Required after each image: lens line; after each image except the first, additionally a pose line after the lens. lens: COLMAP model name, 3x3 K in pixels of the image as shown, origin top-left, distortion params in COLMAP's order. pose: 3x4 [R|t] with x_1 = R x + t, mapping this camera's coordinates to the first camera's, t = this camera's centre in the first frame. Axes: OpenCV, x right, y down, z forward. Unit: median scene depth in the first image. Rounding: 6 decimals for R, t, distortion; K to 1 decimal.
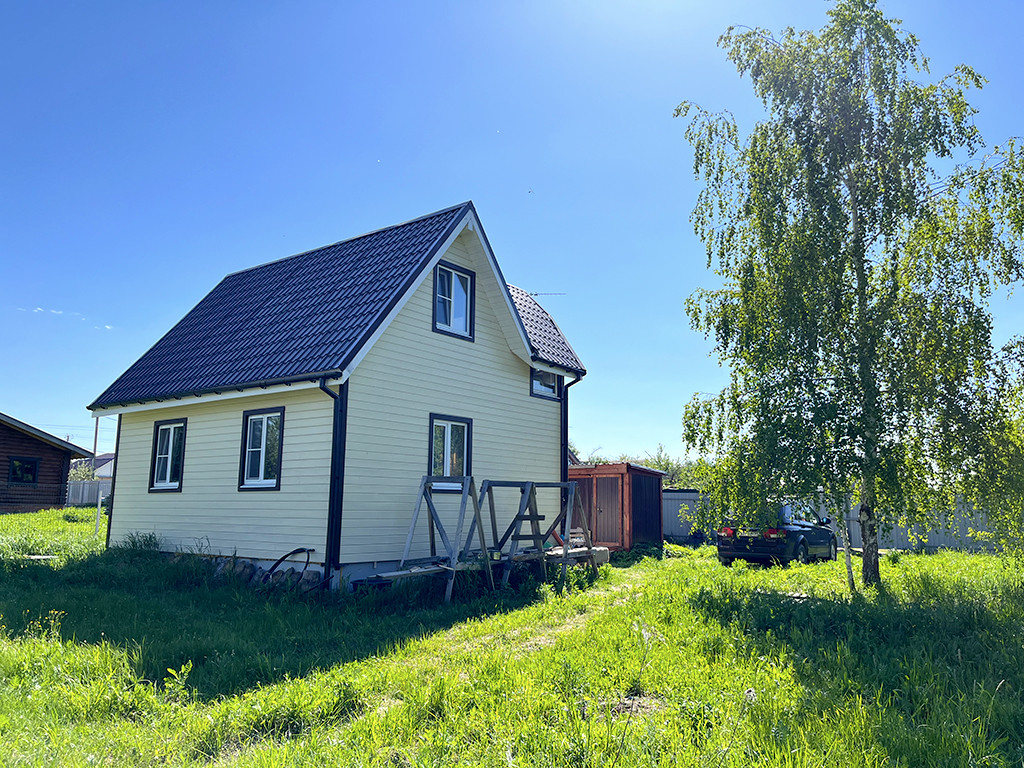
lens RADIAL K [[775.6, 0, 512.3], [0, 775.6, 385.7], [0, 0, 1]] dist [0.042569, -0.010582]
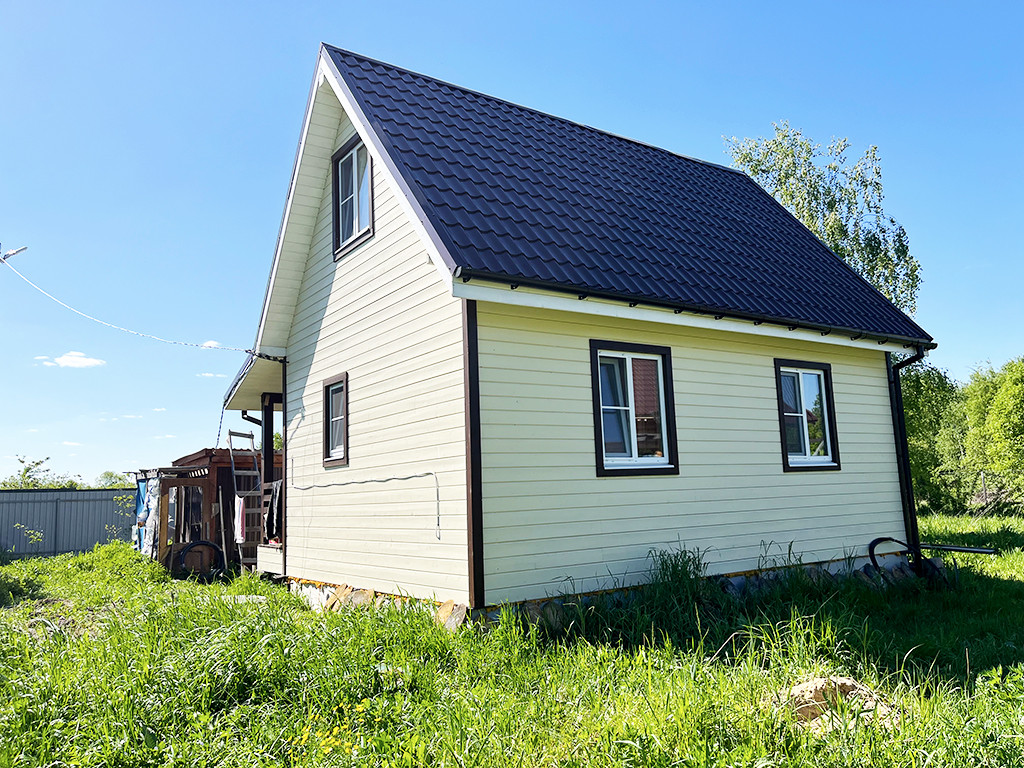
lens RADIAL K [[775.6, 0, 507.8], [0, 775.6, 379.4], [0, 0, 1]] dist [0.042569, -0.010582]
pose [[0.303702, 0.115099, 0.945789, -1.199368], [-0.104367, 0.990722, -0.087054, 0.153614], [-0.947034, -0.072270, 0.312897, 1.118668]]
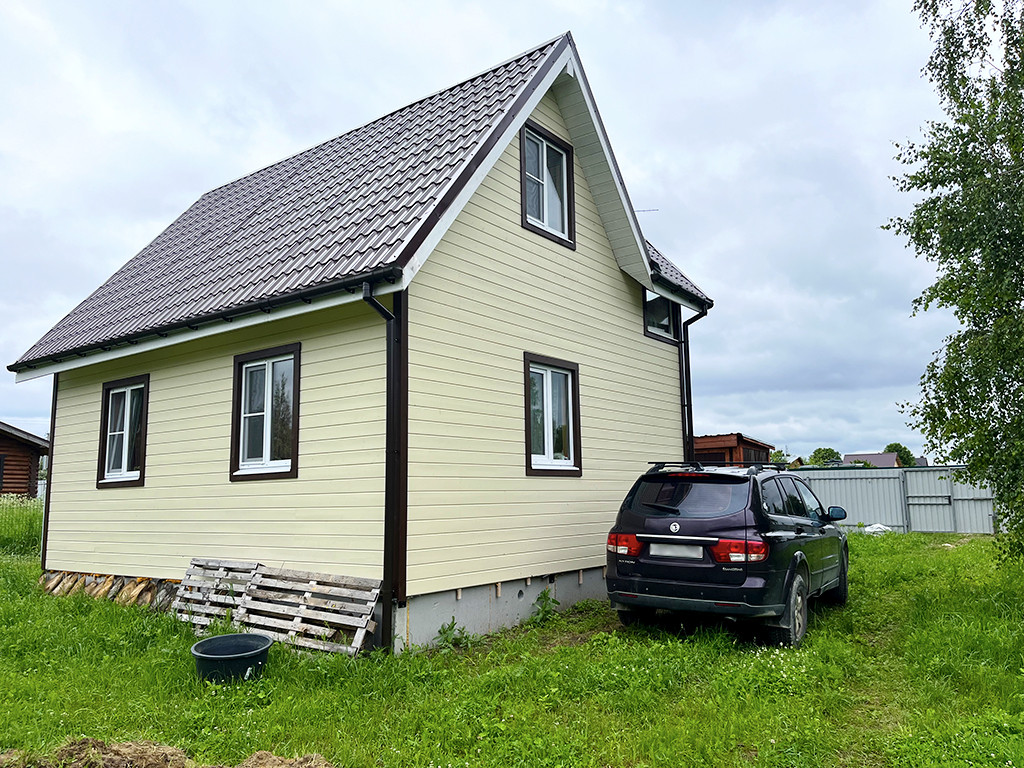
lens RADIAL K [[775.6, 0, 511.9], [0, 775.6, 389.4], [0, 0, 1]] dist [0.042569, -0.010582]
pose [[0.999576, -0.026998, 0.010900, -0.116645], [0.026787, 0.999460, 0.019053, 0.050428], [-0.011408, -0.018753, 0.999759, 0.334088]]
